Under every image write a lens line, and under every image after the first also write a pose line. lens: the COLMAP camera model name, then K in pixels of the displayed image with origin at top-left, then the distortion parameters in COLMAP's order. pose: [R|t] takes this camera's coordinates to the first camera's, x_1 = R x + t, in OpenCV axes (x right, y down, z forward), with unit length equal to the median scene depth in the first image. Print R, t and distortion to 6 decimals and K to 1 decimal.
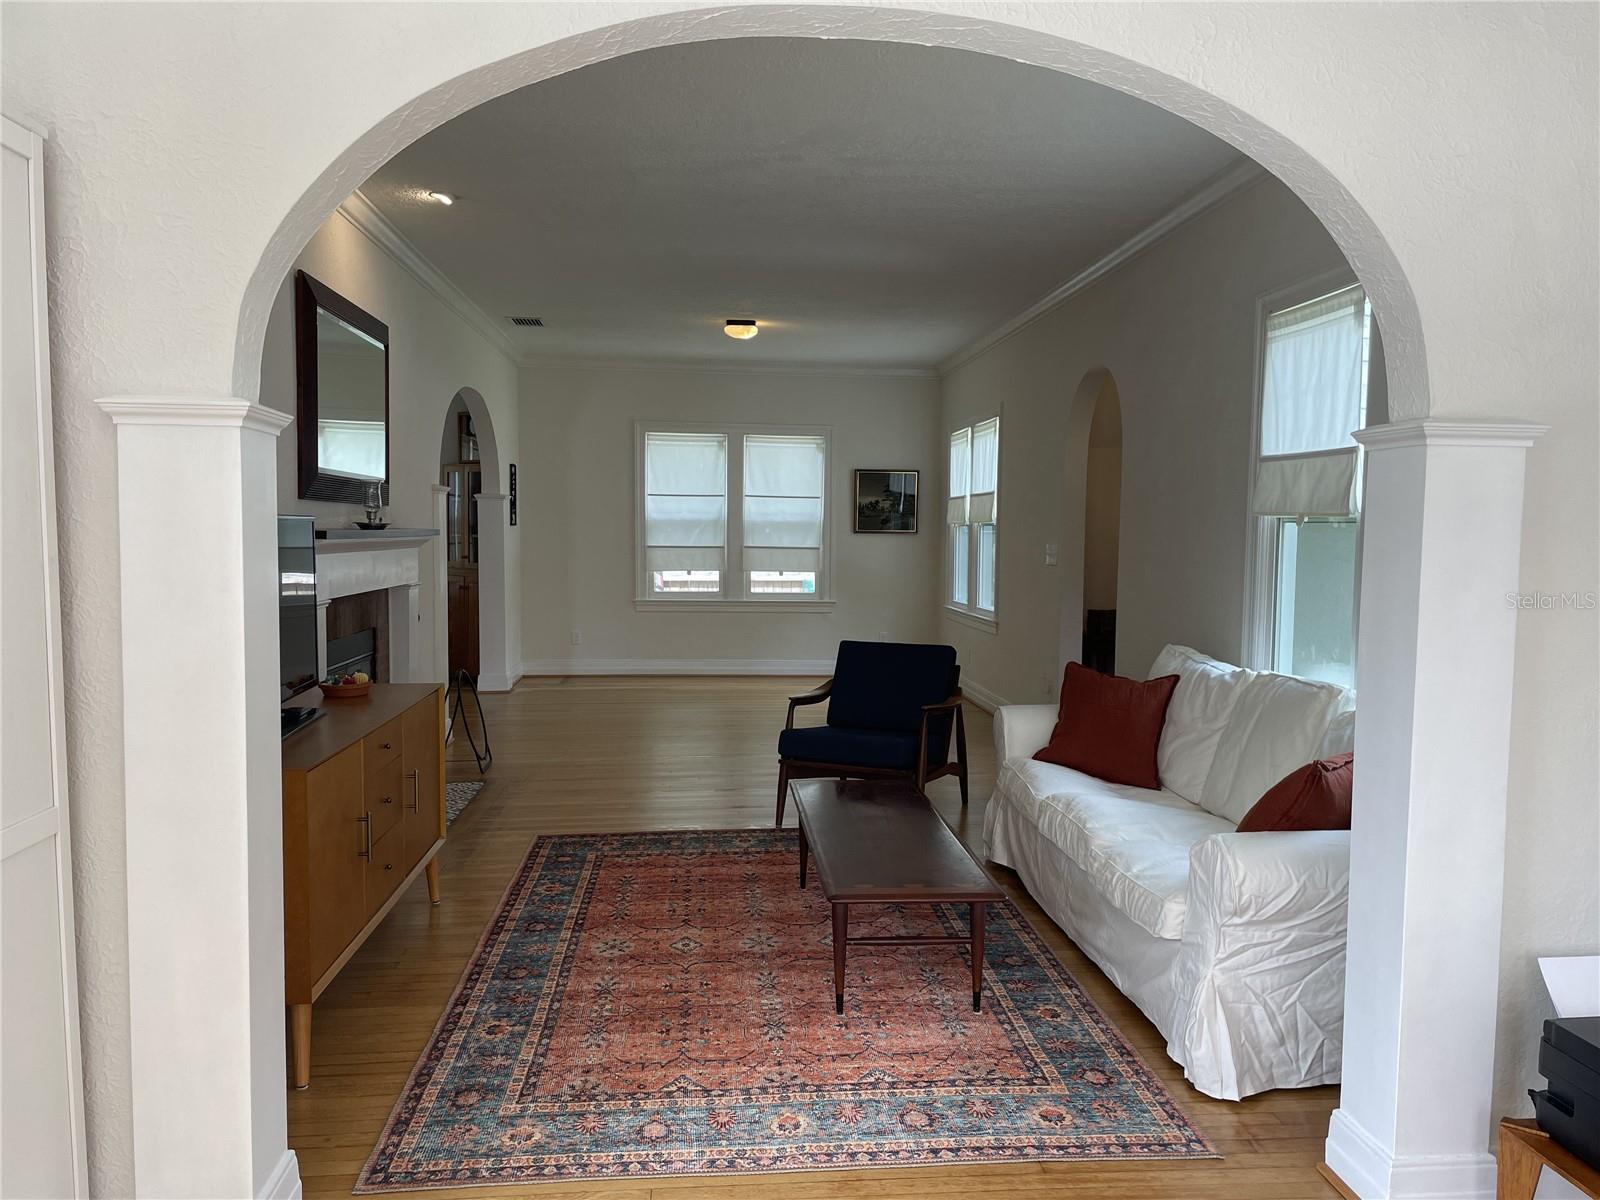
lens RADIAL K [[1215.8, 0, 799.5], [0, 1215.8, 602.3], [0, 0, 1]] dist [0.091642, -0.115171]
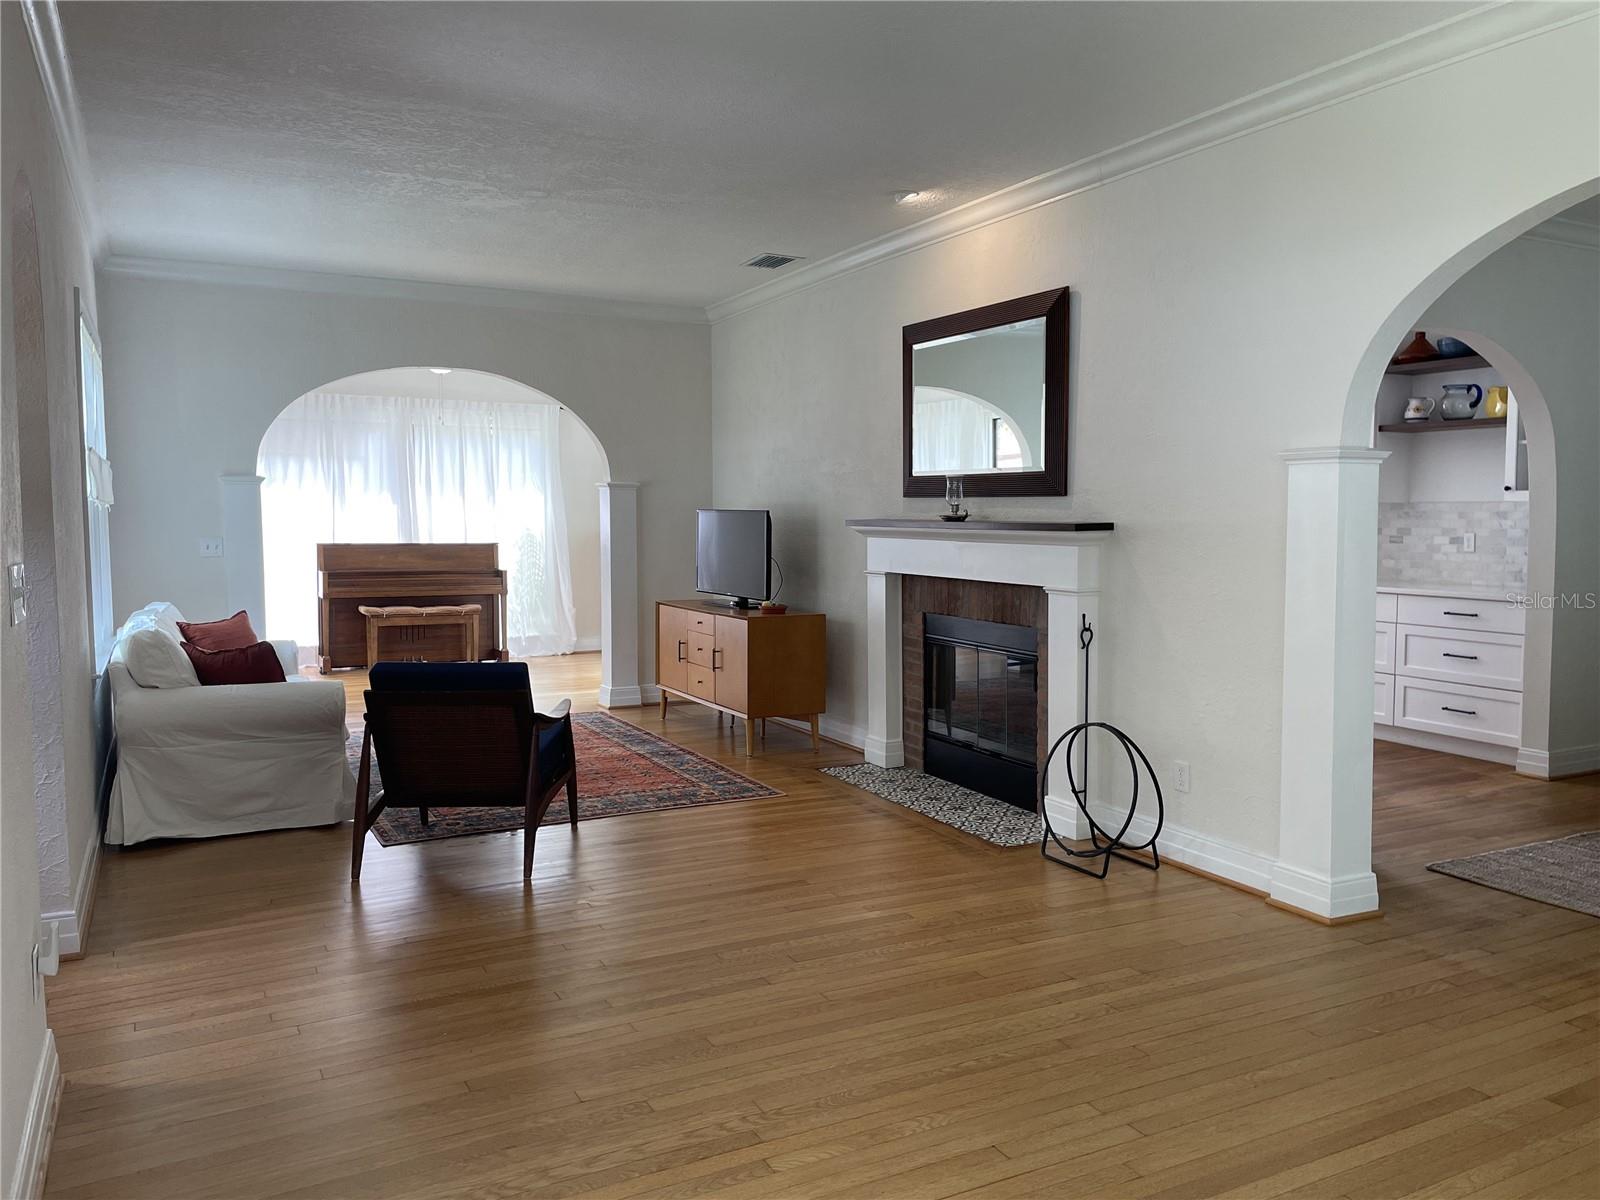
lens RADIAL K [[1215.8, 0, 803.6], [0, 1215.8, 588.6], [0, 0, 1]] dist [0.091642, -0.115171]
pose [[-0.922398, 0.020794, -0.385682, 0.115116], [-0.029481, 0.991847, 0.123981, -0.079464], [0.385115, 0.125730, -0.914264, 1.193327]]
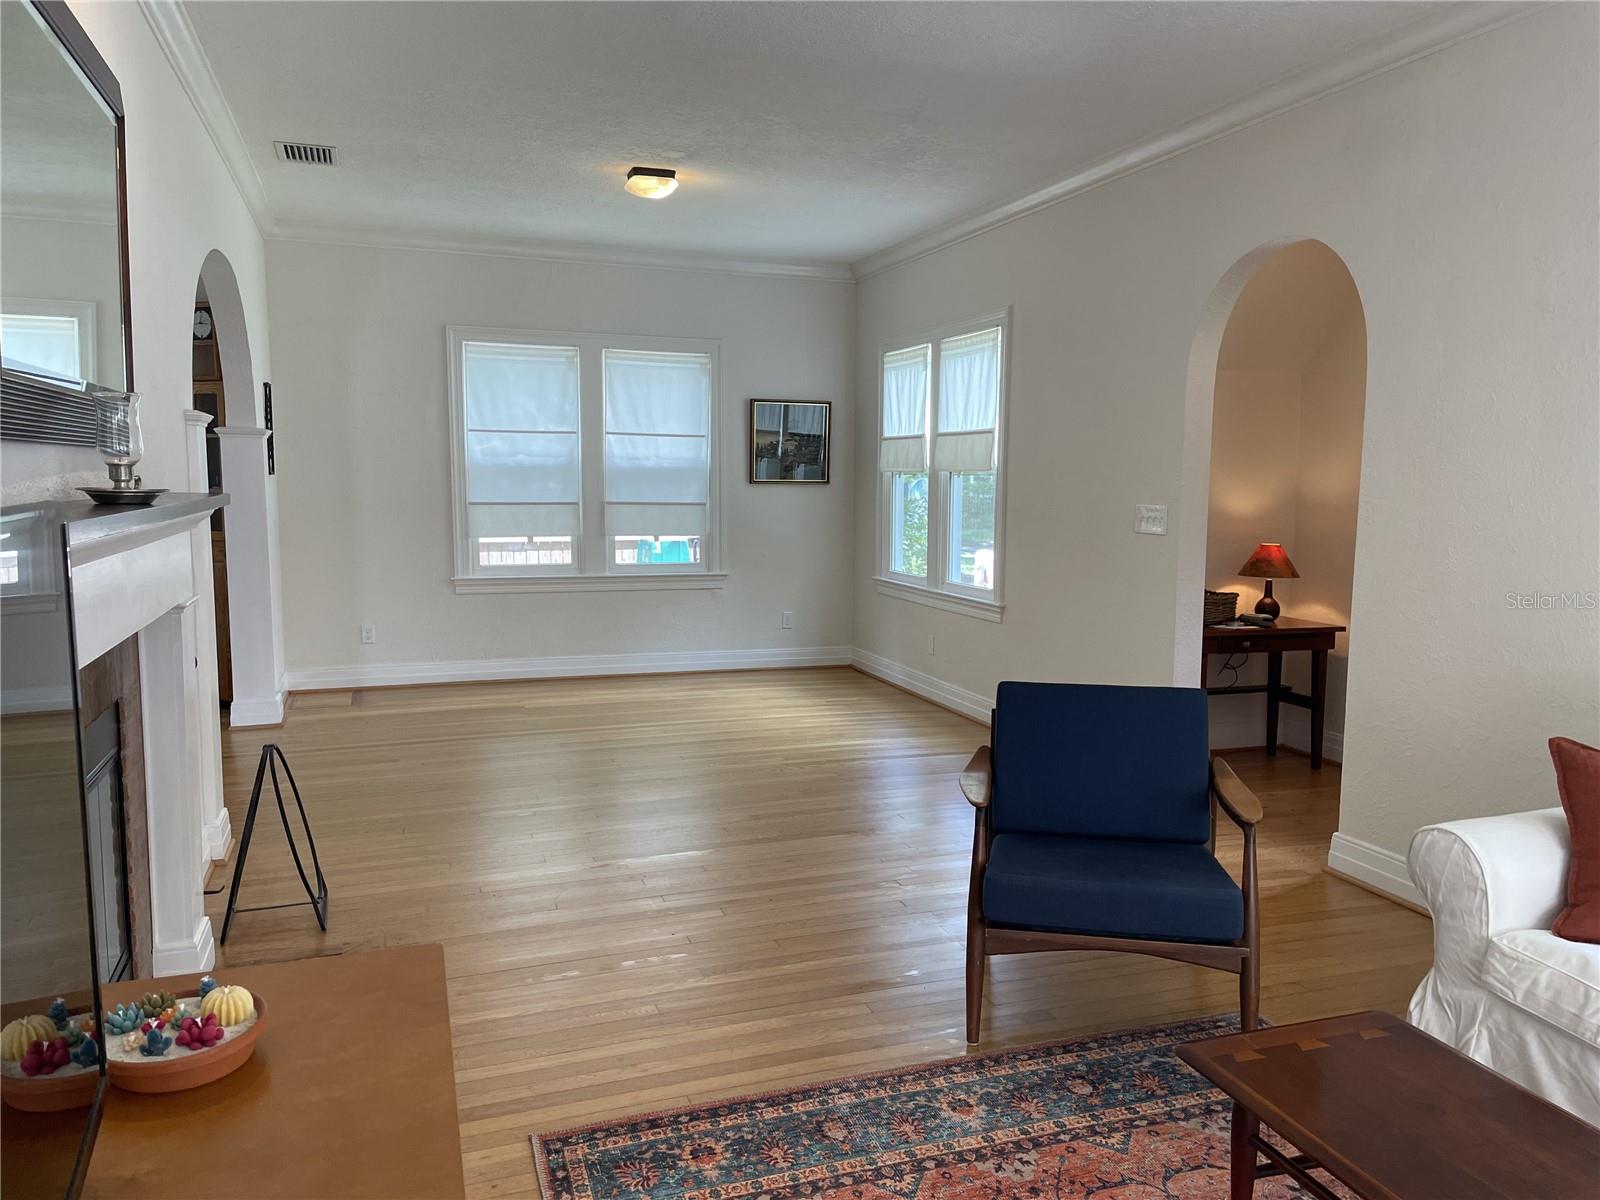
lens RADIAL K [[1215.8, 0, 807.7], [0, 1215.8, 599.3], [0, 0, 1]] dist [0.091642, -0.115171]
pose [[0.968917, -0.028932, 0.245688, -0.133809], [0.017252, 0.998622, 0.049564, -0.026281], [-0.246784, -0.043785, 0.968081, 0.305309]]
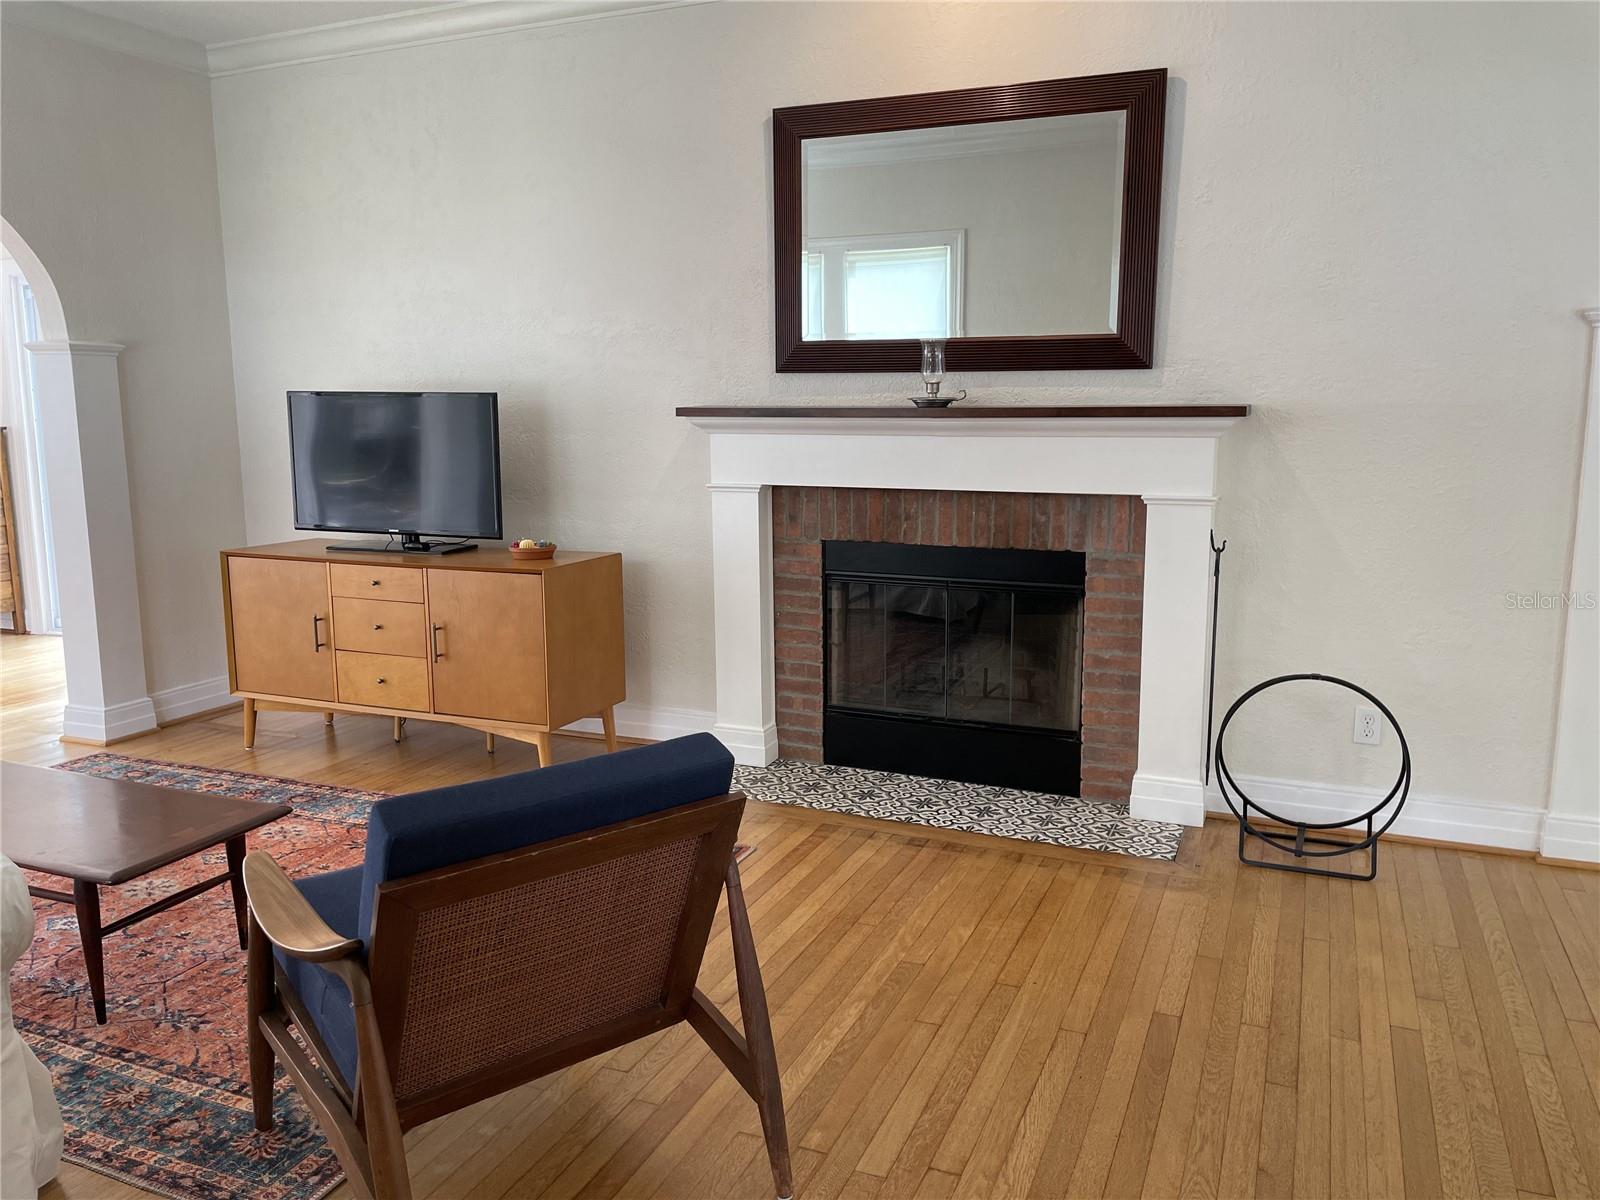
lens RADIAL K [[1215.8, 0, 809.9], [0, 1215.8, 586.4], [0, 0, 1]] dist [0.091642, -0.115171]
pose [[-0.468068, 0.136033, -0.873159, 0.215034], [-0.055184, 0.981653, 0.182518, -0.051228], [0.881968, 0.133615, -0.451973, 0.792633]]
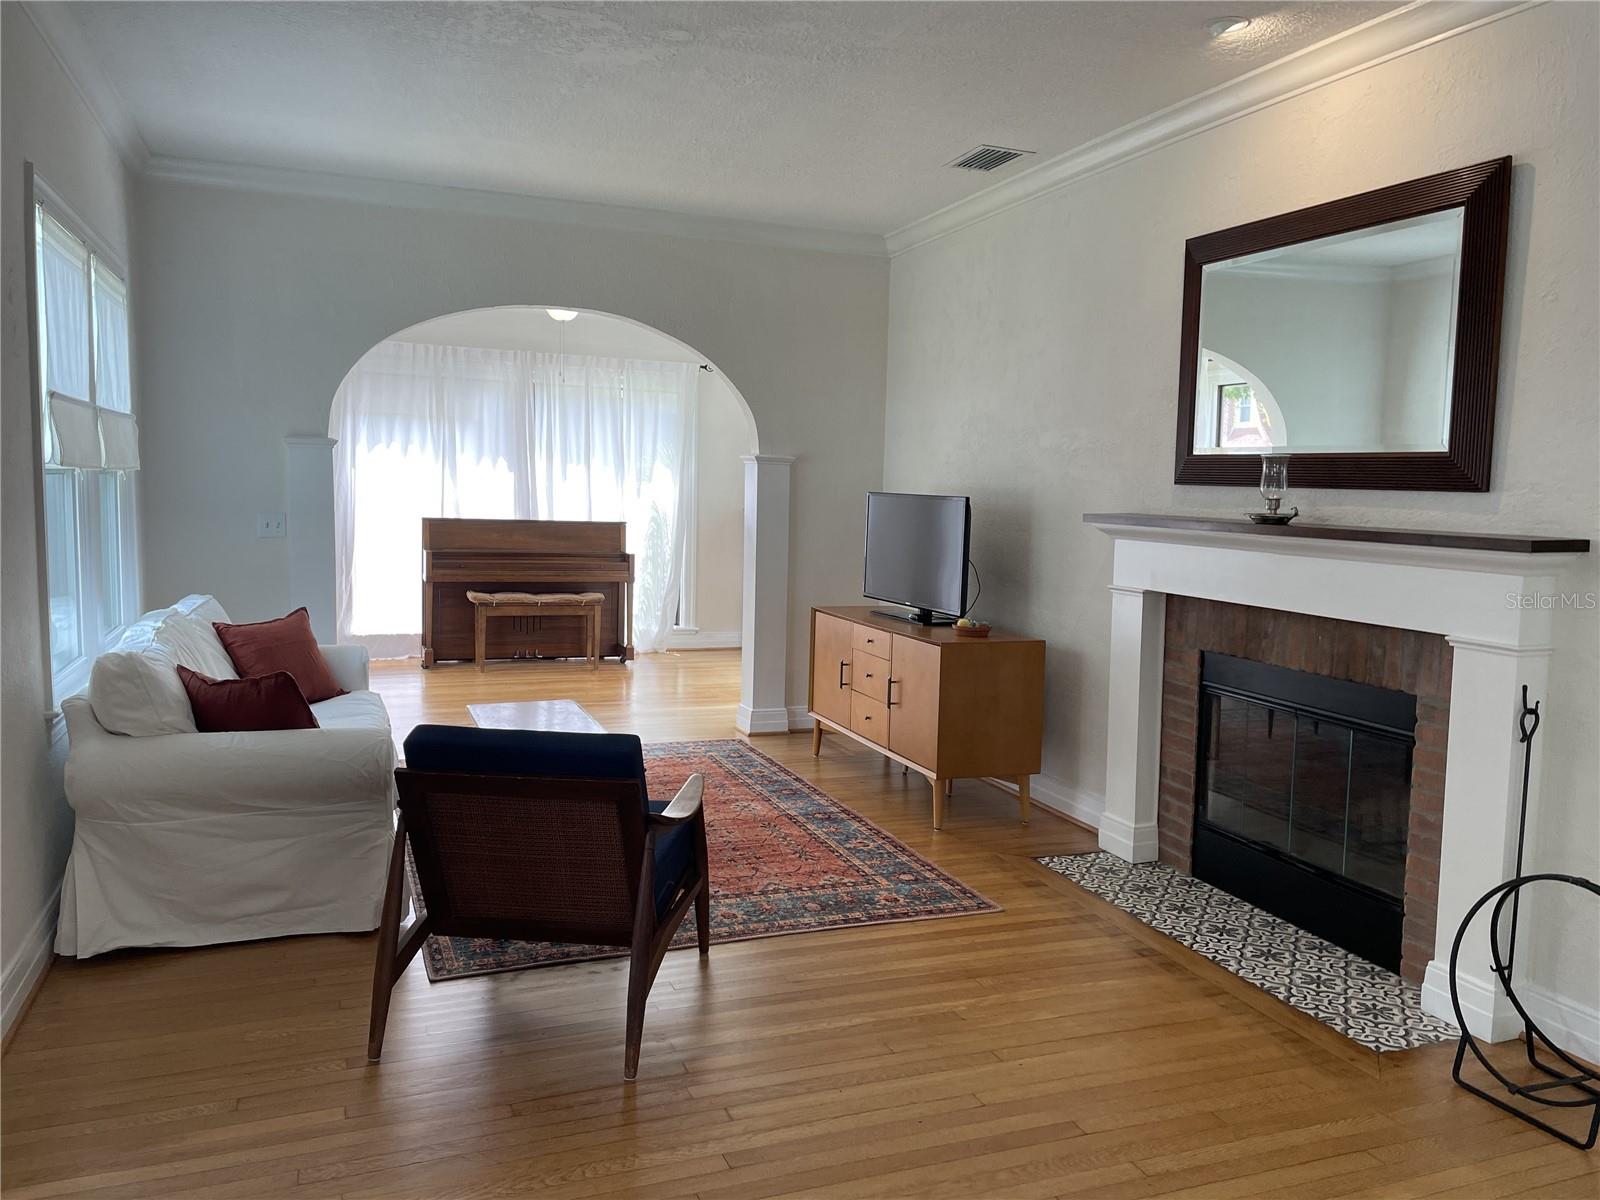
lens RADIAL K [[1215.8, 0, 795.8], [0, 1215.8, 594.1], [0, 0, 1]] dist [0.091642, -0.115171]
pose [[-0.960496, -0.001154, -0.278292, 0.075496], [-0.045927, 0.986937, 0.154419, -0.072179], [0.274478, 0.161100, -0.948002, 0.998162]]
